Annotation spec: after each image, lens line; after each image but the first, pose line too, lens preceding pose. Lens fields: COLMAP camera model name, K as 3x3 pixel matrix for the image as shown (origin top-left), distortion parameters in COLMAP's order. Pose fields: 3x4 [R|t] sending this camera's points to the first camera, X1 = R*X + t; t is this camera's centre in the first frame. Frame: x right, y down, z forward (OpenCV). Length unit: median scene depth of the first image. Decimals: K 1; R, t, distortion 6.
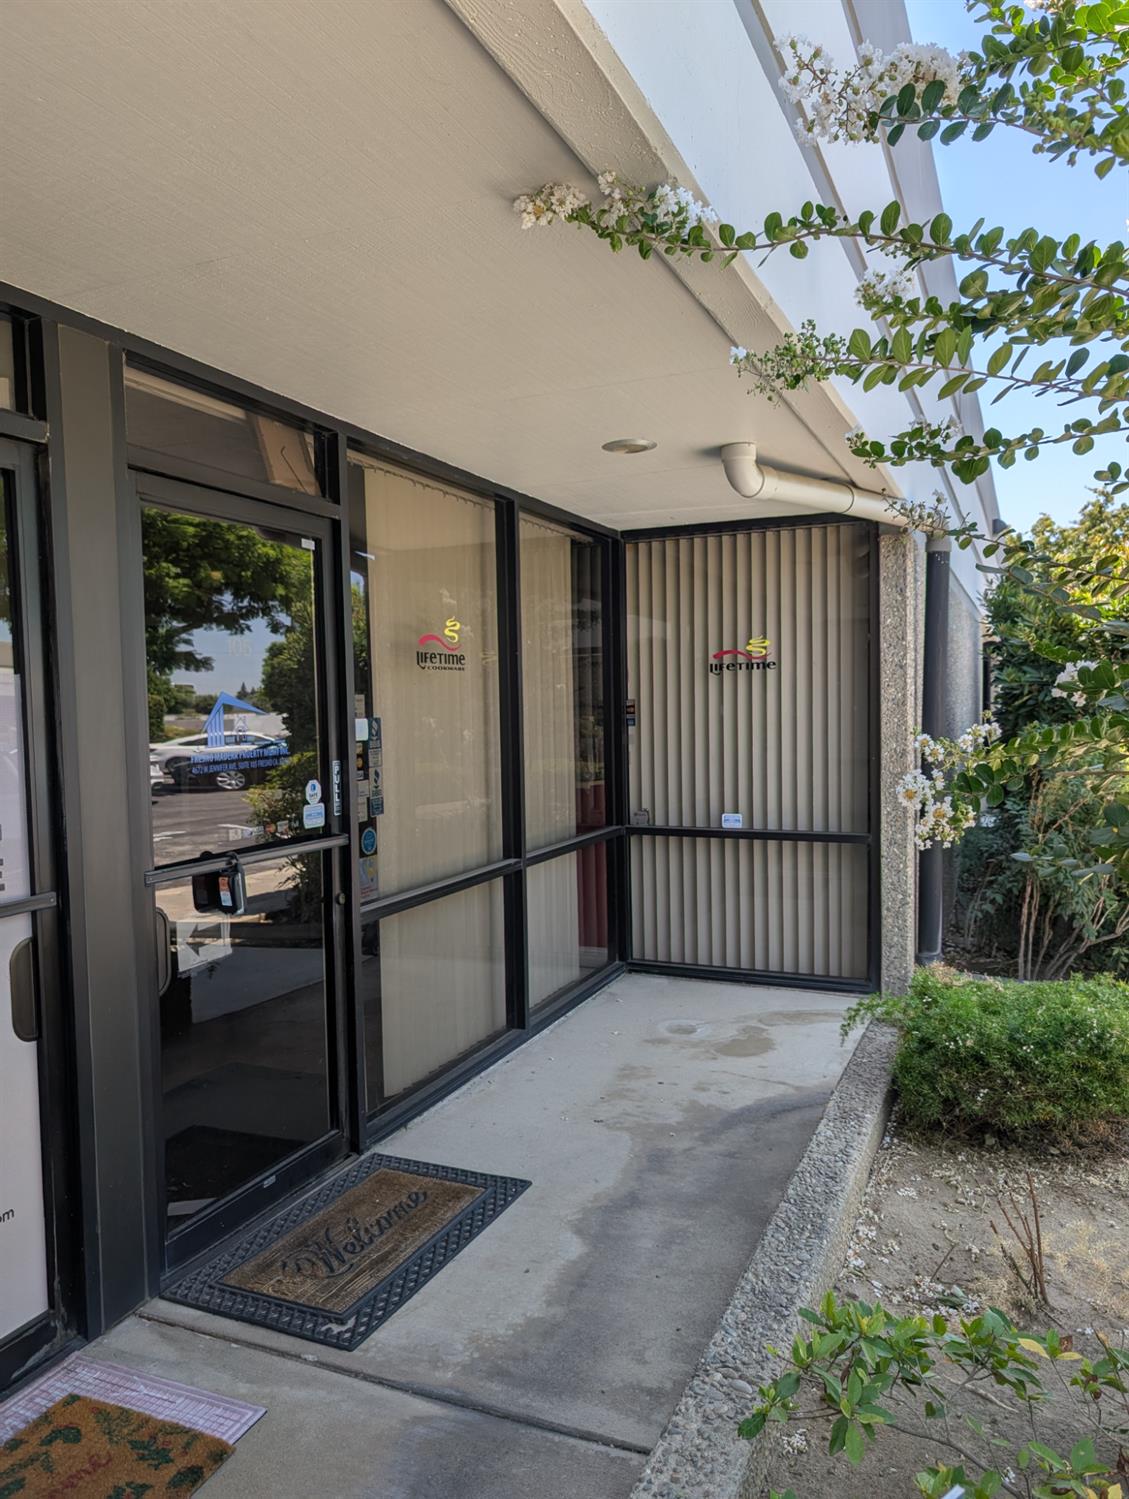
lens RADIAL K [[1097.5, 0, 564.5], [0, 1097.5, 749.5], [0, 0, 1]] dist [0.005721, 0.004485]
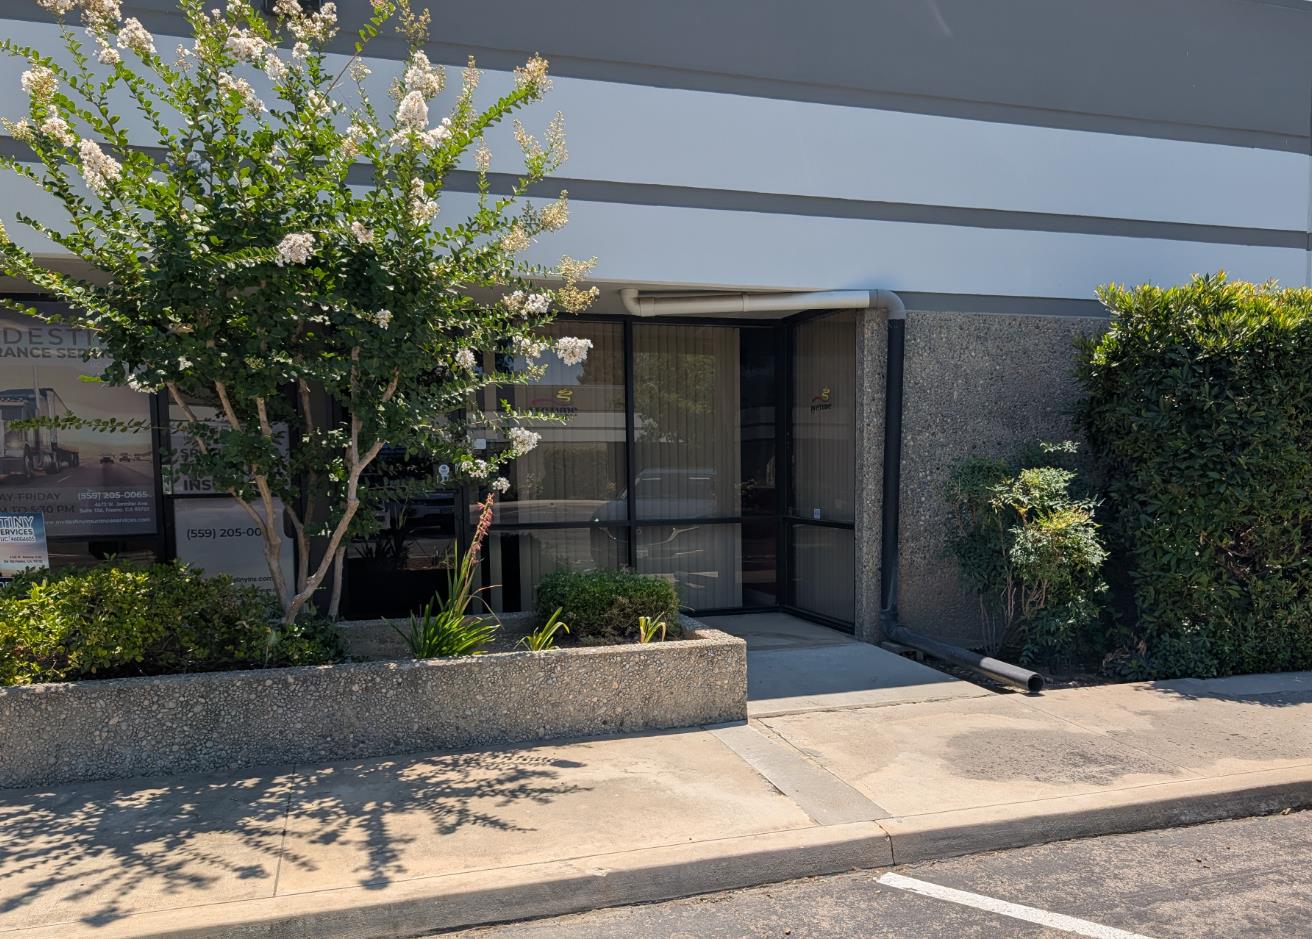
lens RADIAL K [[935.4, 0, 656.9], [0, 935.4, 518.2], [0, 0, 1]] dist [0.080851, 0.000380]
pose [[0.658675, 0.049245, -0.750815, 1.309004], [-0.027027, 0.998760, 0.041798, 0.037437], [0.751942, -0.007239, 0.659189, -0.005023]]
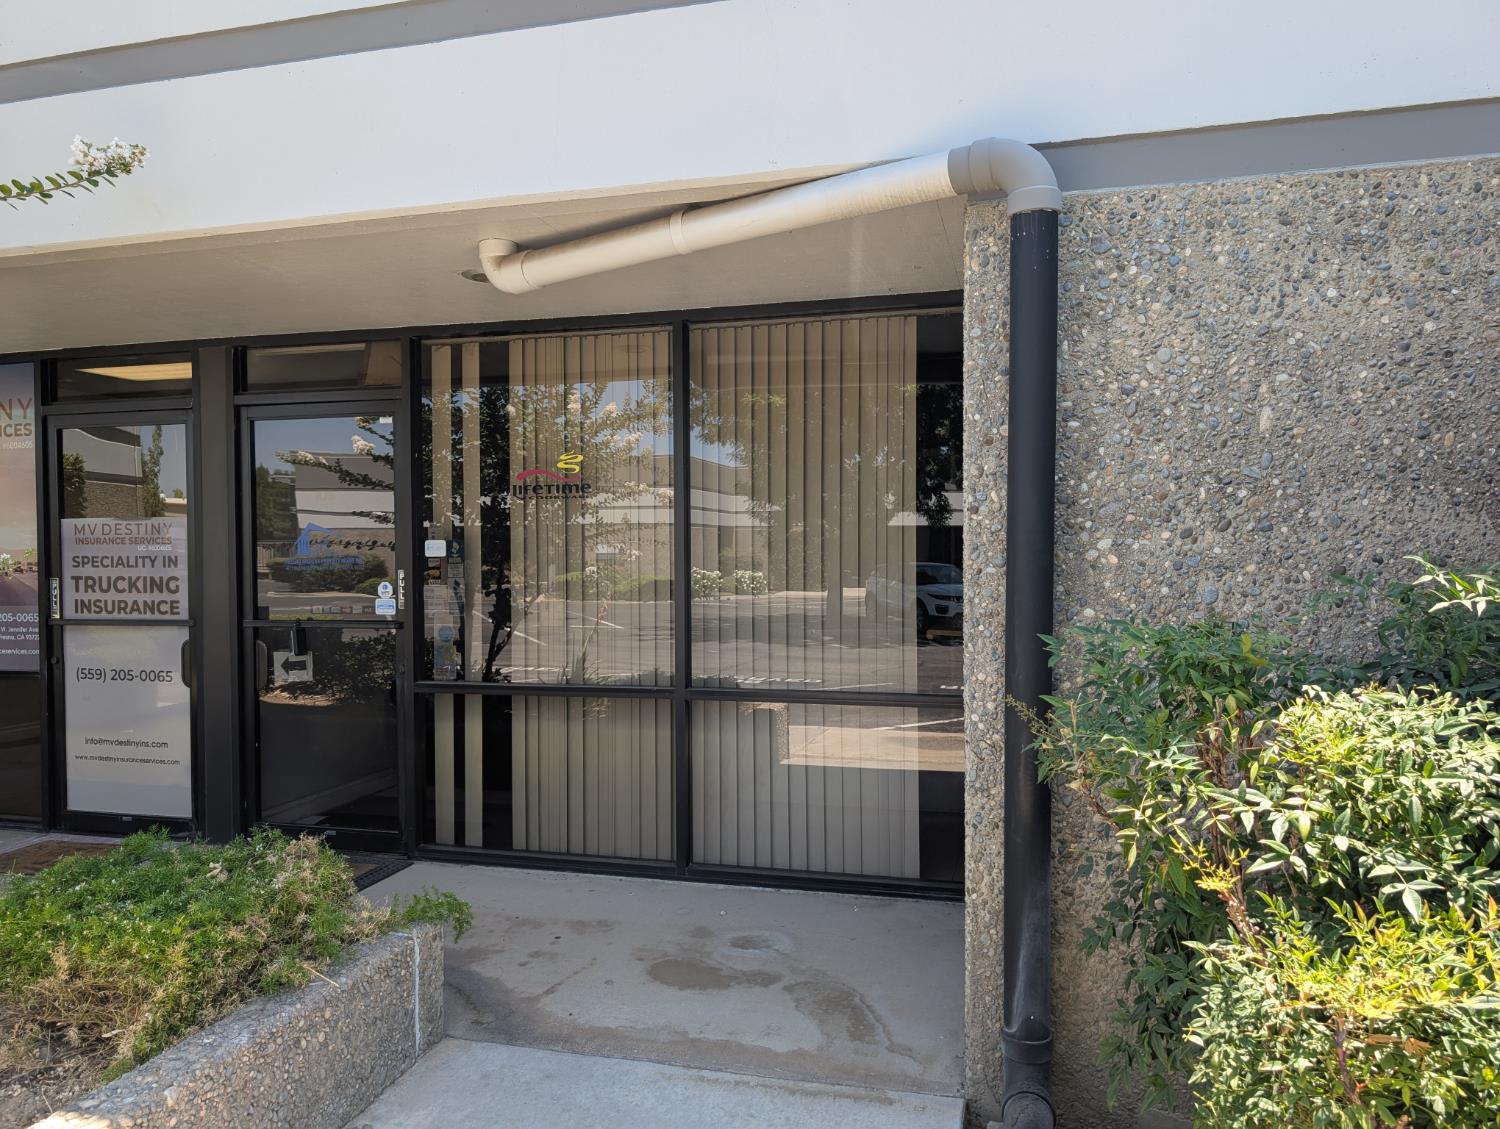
lens RADIAL K [[1098.3, 0, 750.0], [0, 1098.3, 564.5], [0, 0, 1]] dist [0.005721, 0.004485]
pose [[0.128283, 0.023015, -0.991471, 1.023527], [-0.039453, 0.999058, 0.018086, -0.032735], [0.990953, 0.036797, 0.129070, 1.036333]]
